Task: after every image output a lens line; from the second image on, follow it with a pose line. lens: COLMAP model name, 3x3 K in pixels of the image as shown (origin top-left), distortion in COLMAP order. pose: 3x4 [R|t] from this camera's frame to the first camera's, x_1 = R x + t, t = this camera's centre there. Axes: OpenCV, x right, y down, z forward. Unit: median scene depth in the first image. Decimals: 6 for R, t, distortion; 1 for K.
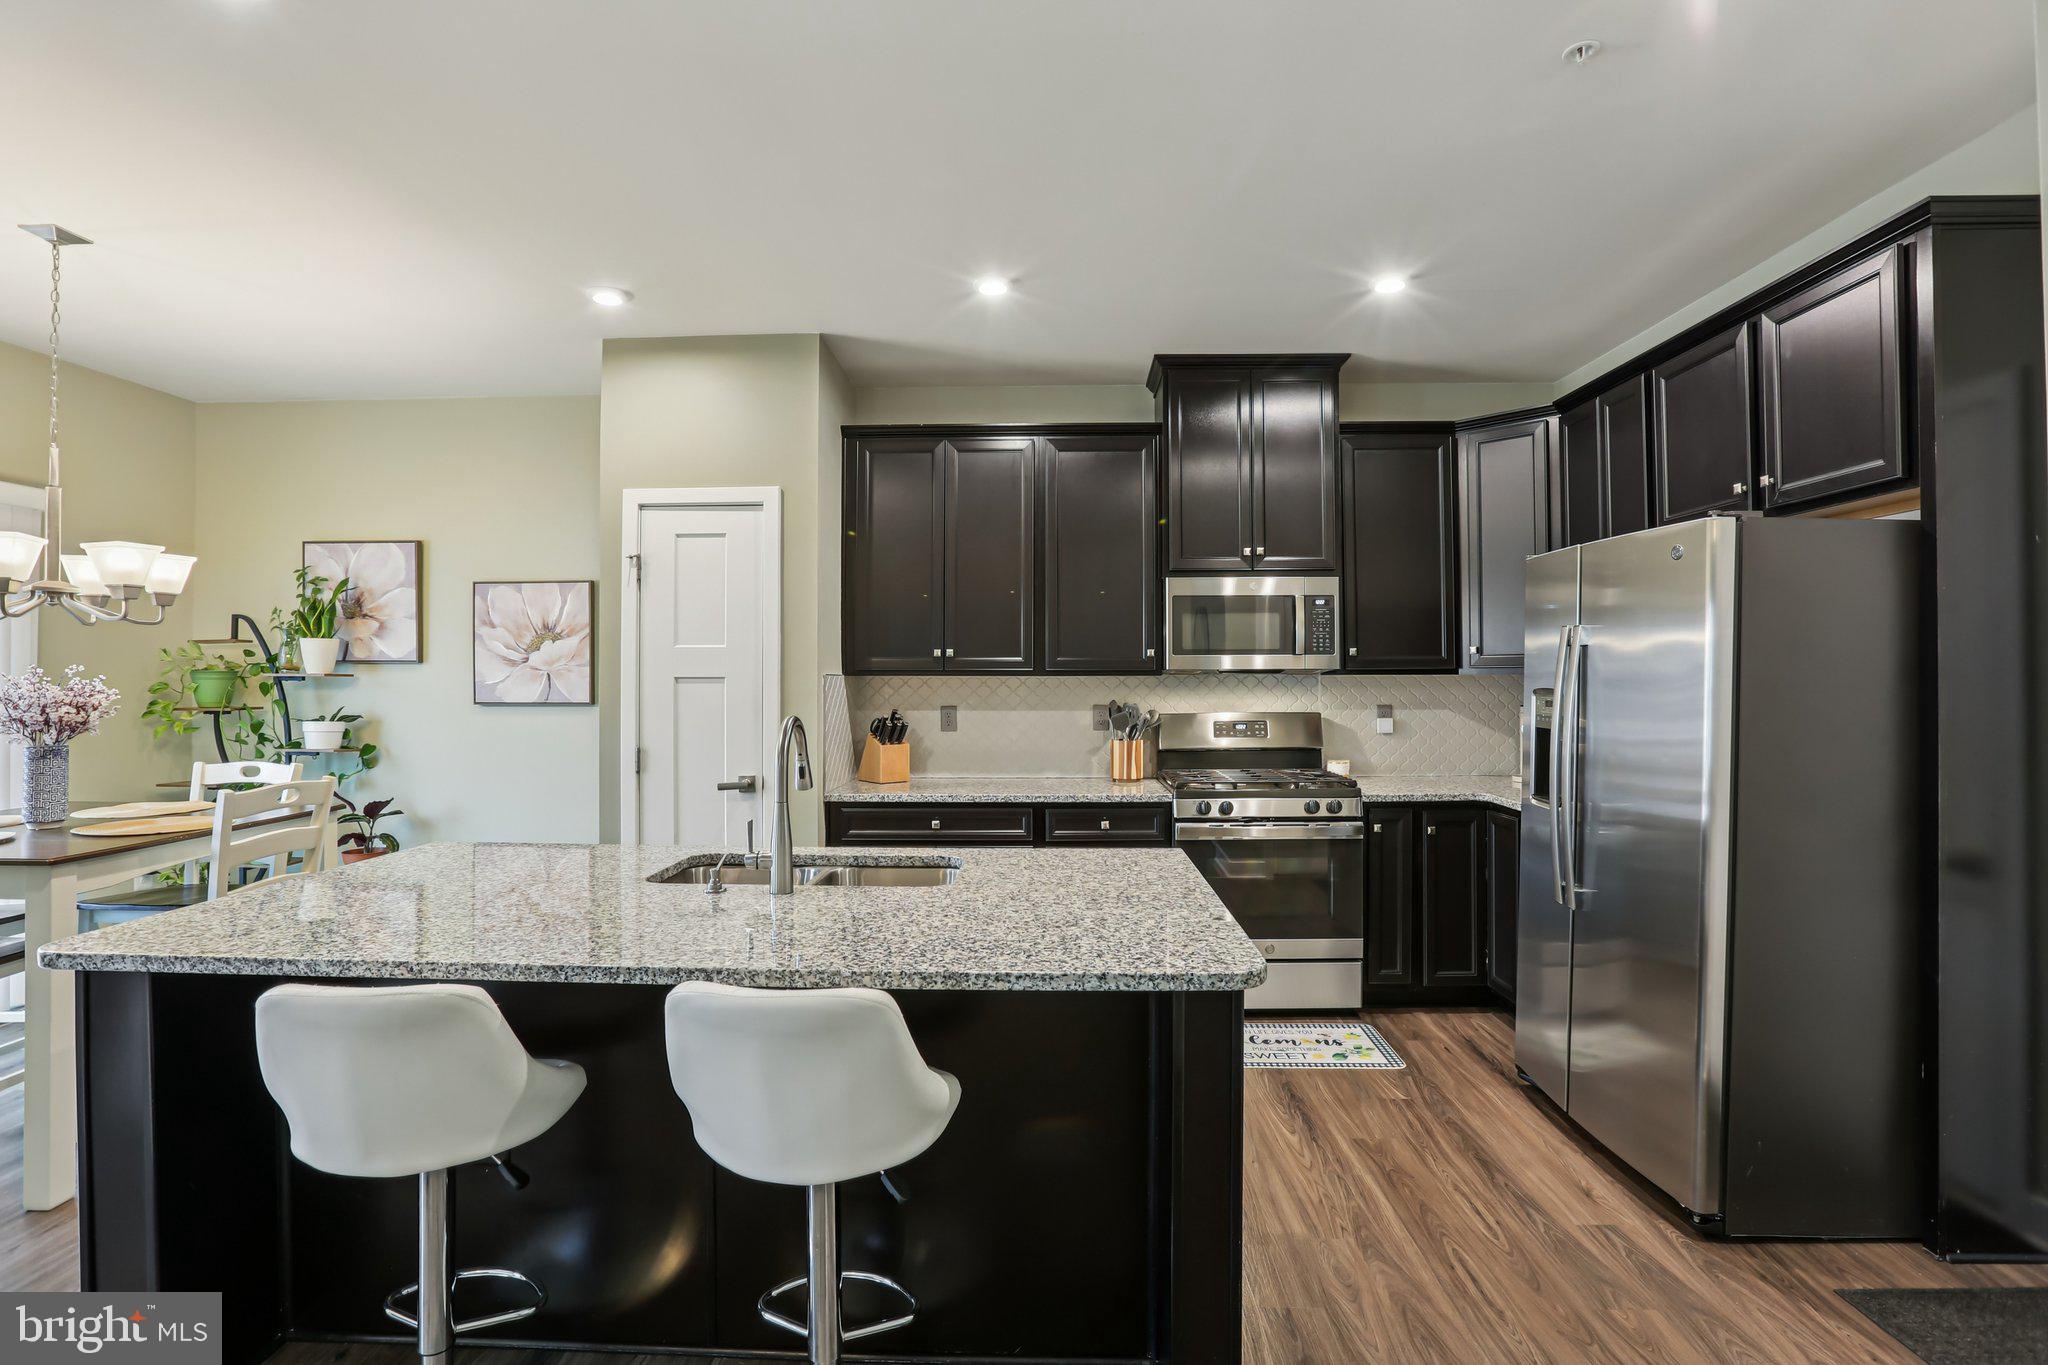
lens RADIAL K [[950.2, 0, 1013.7], [0, 950.2, 668.2], [0, 0, 1]] dist [-0.044247, 0.016165]
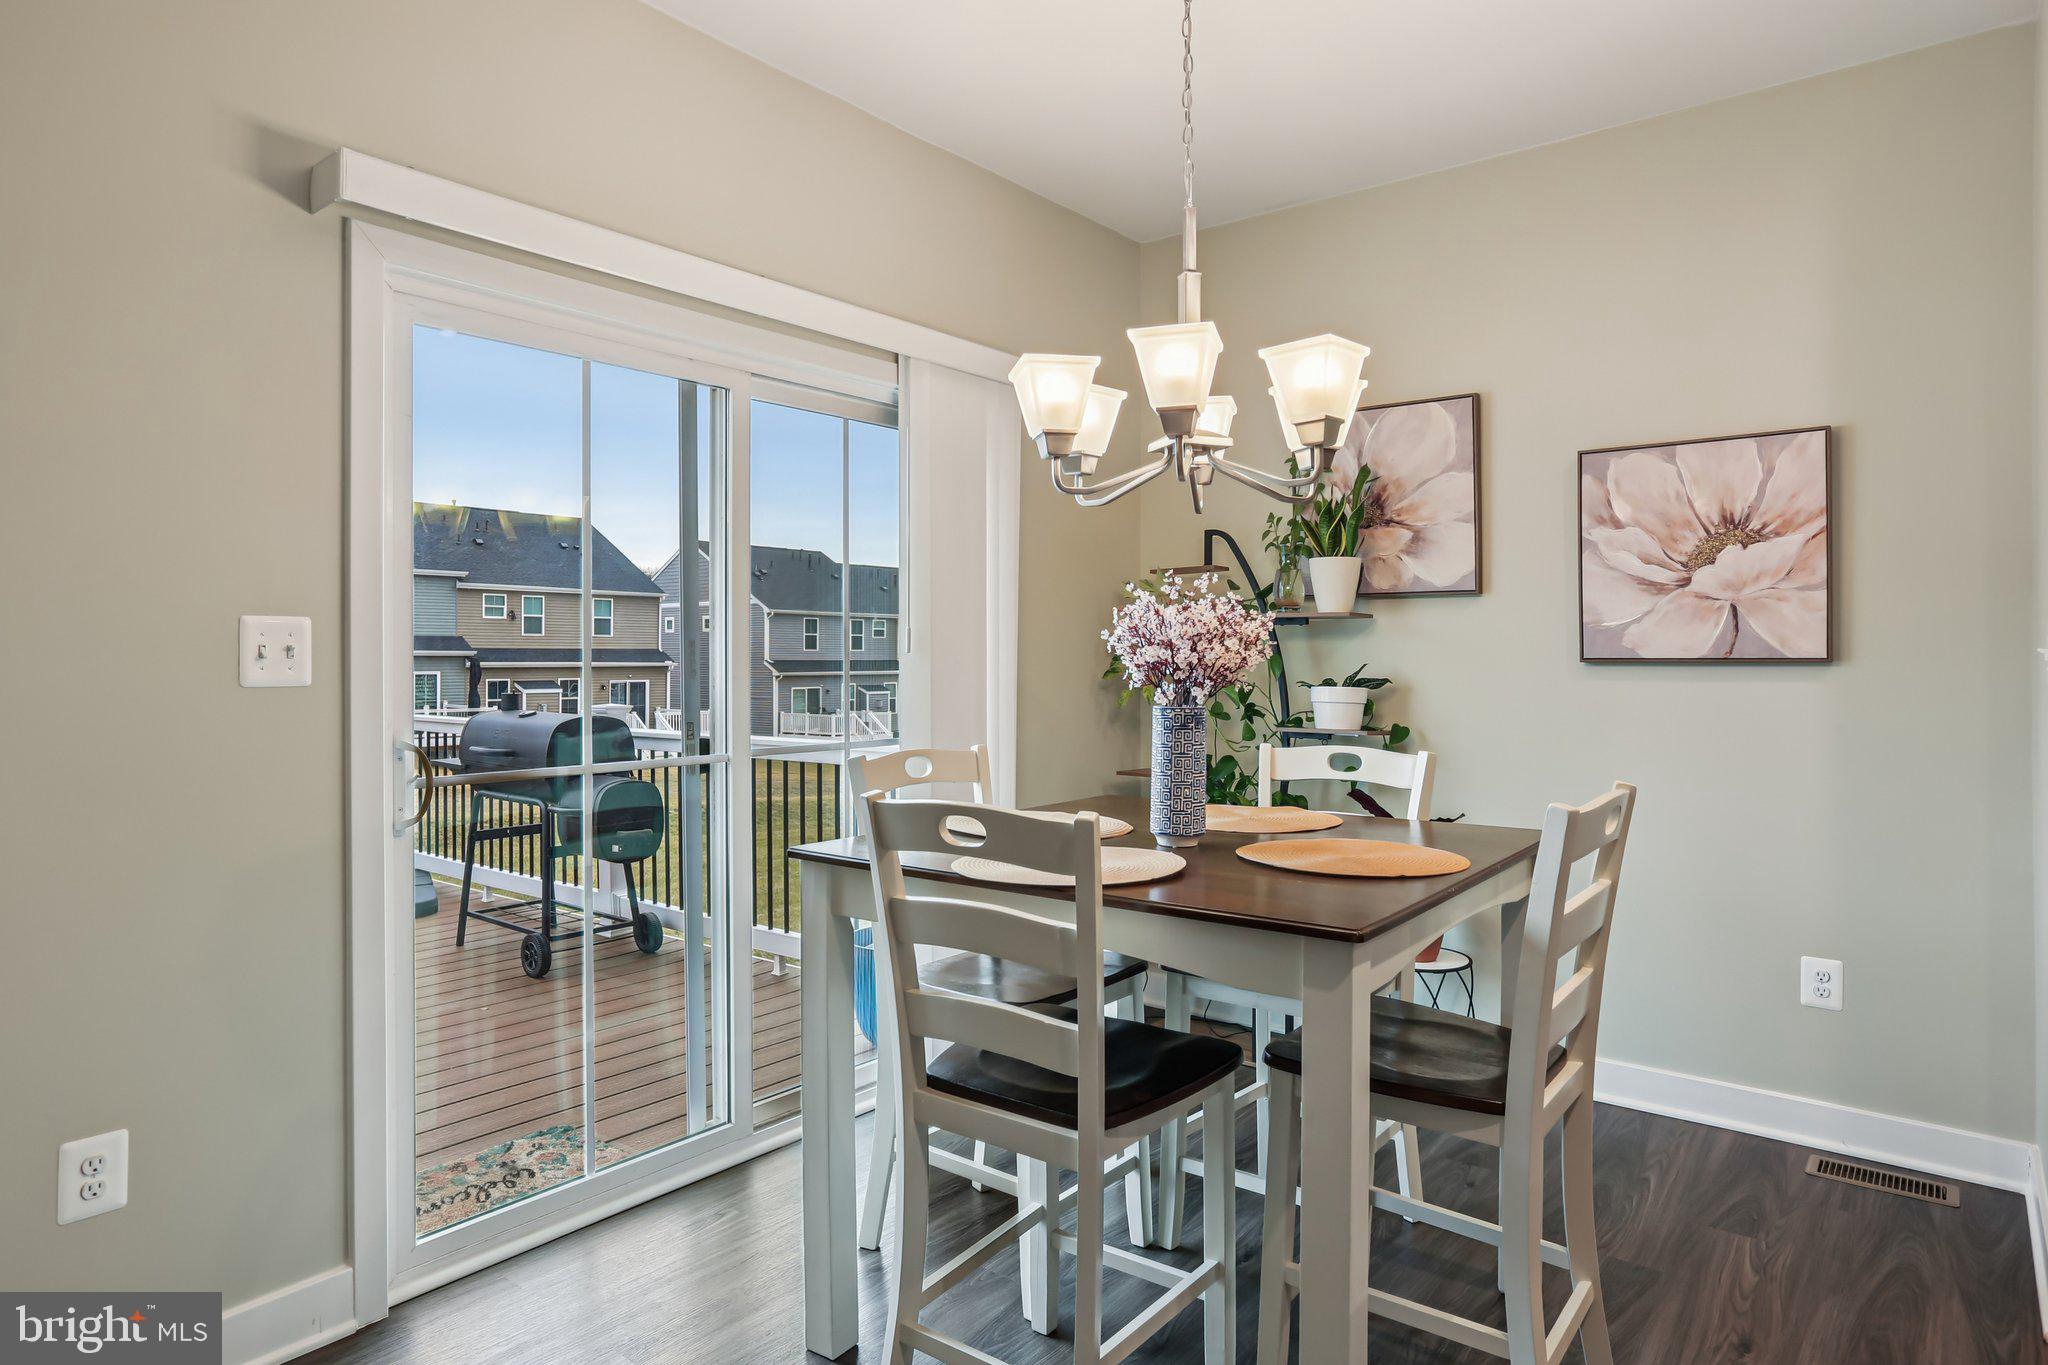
lens RADIAL K [[1200.6, 0, 1015.5], [0, 1200.6, 660.6], [0, 0, 1]] dist [-0.015660, 0.002307]
pose [[0.806072, 0.002062, -0.591814, -0.462258], [0.005766, 0.999919, 0.011337, 0.030458], [0.591790, -0.012551, 0.805995, 0.210736]]
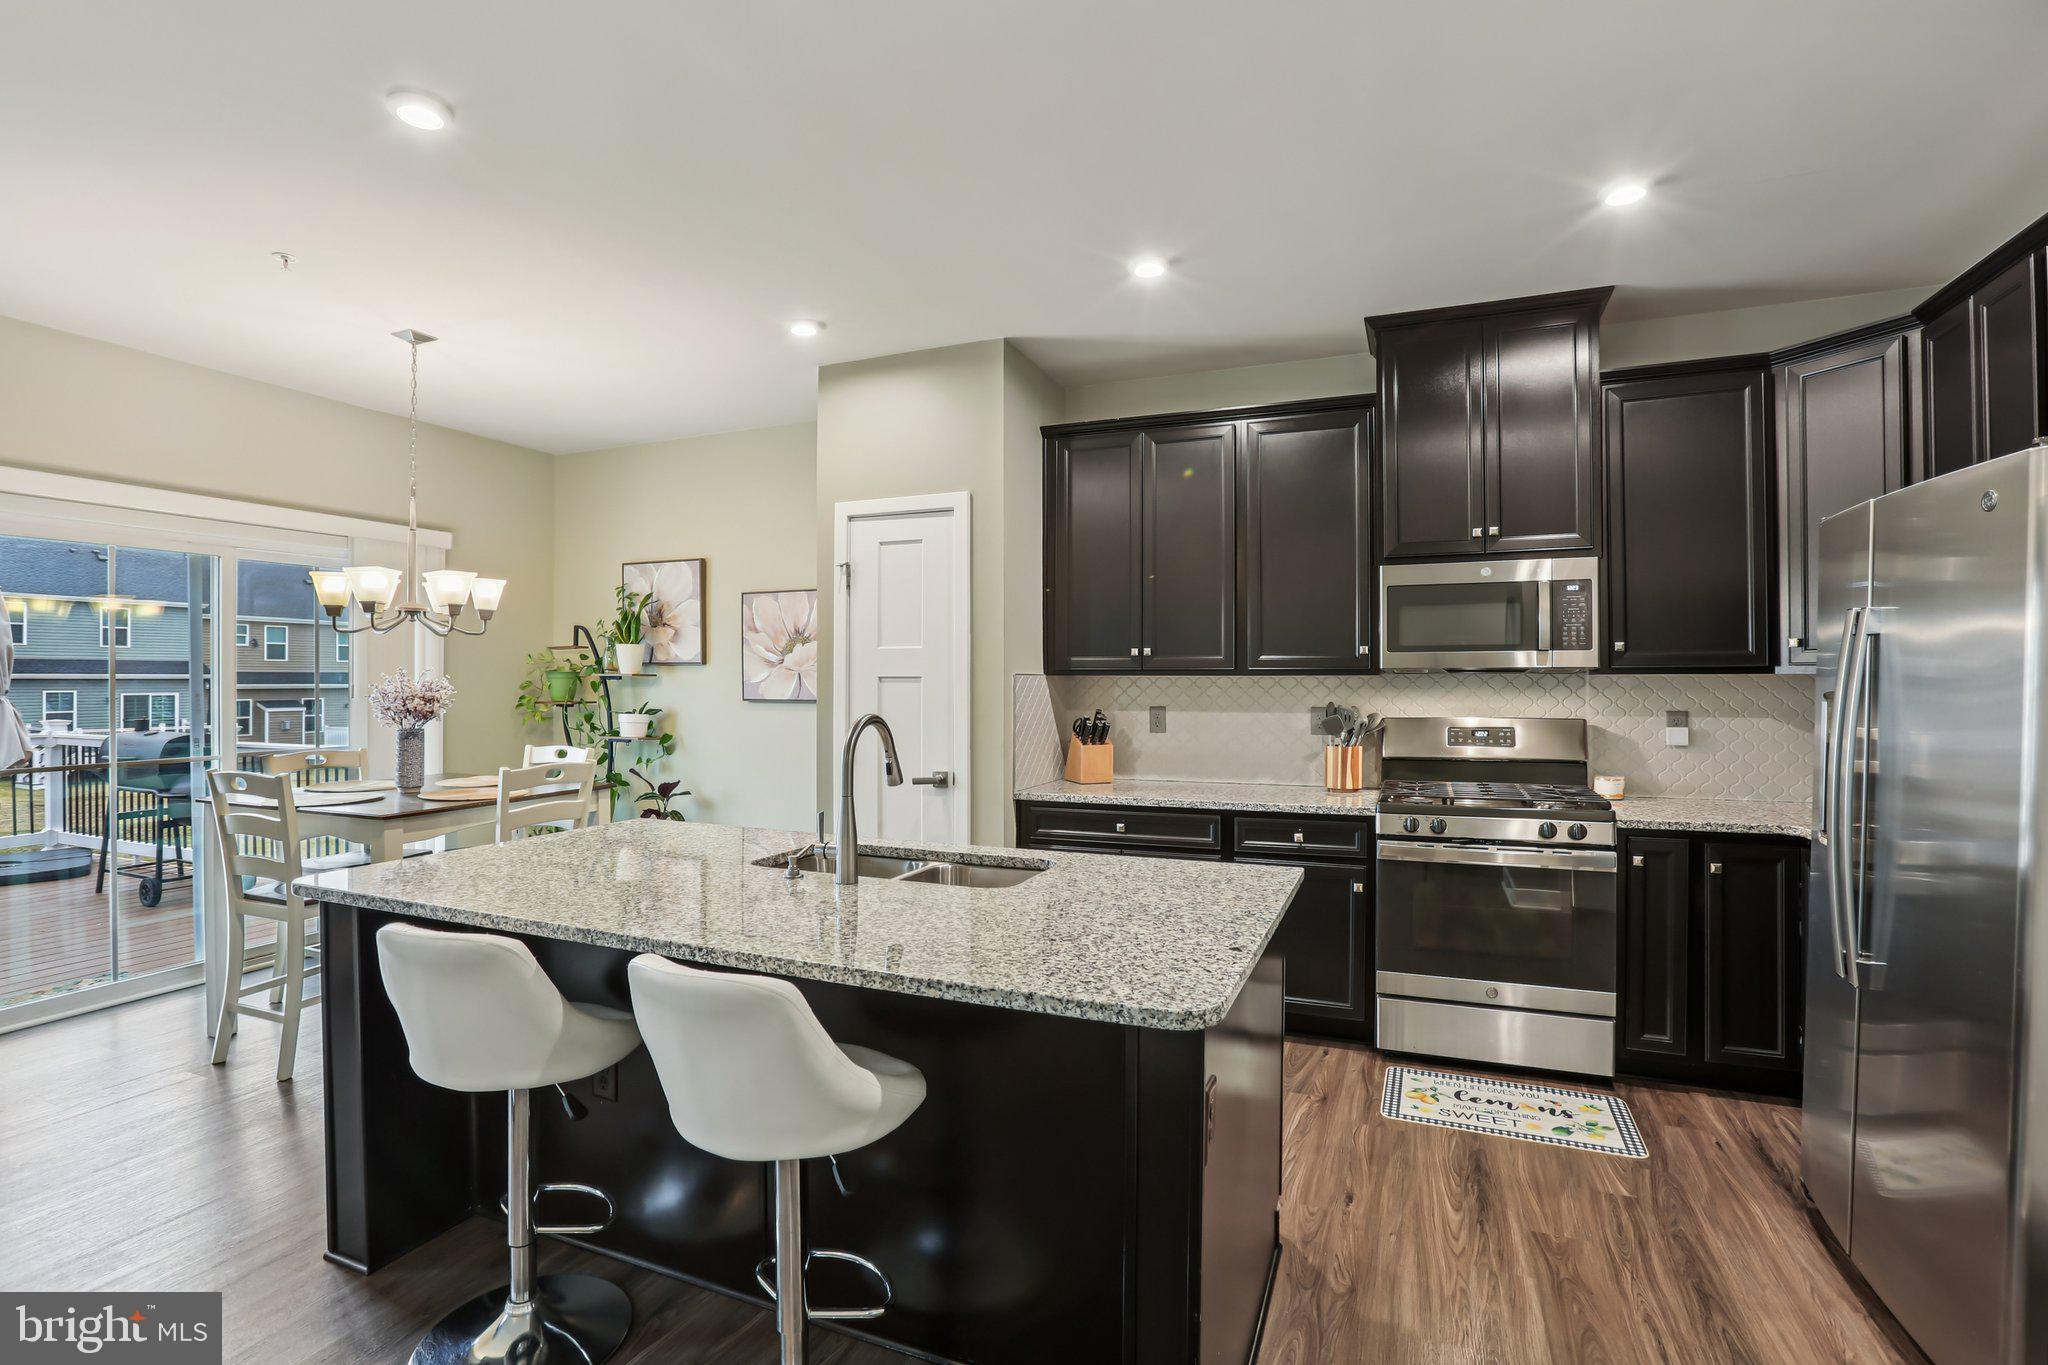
lens RADIAL K [[950.2, 0, 1007.6], [0, 950.2, 674.7], [0, 0, 1]] dist [-0.044247, 0.016165]
pose [[0.934756, -0.000228, -0.355291, 0.147011], [0.002609, 0.999977, 0.006224, 0.000911], [0.355281, -0.006745, 0.934735, 0.043636]]
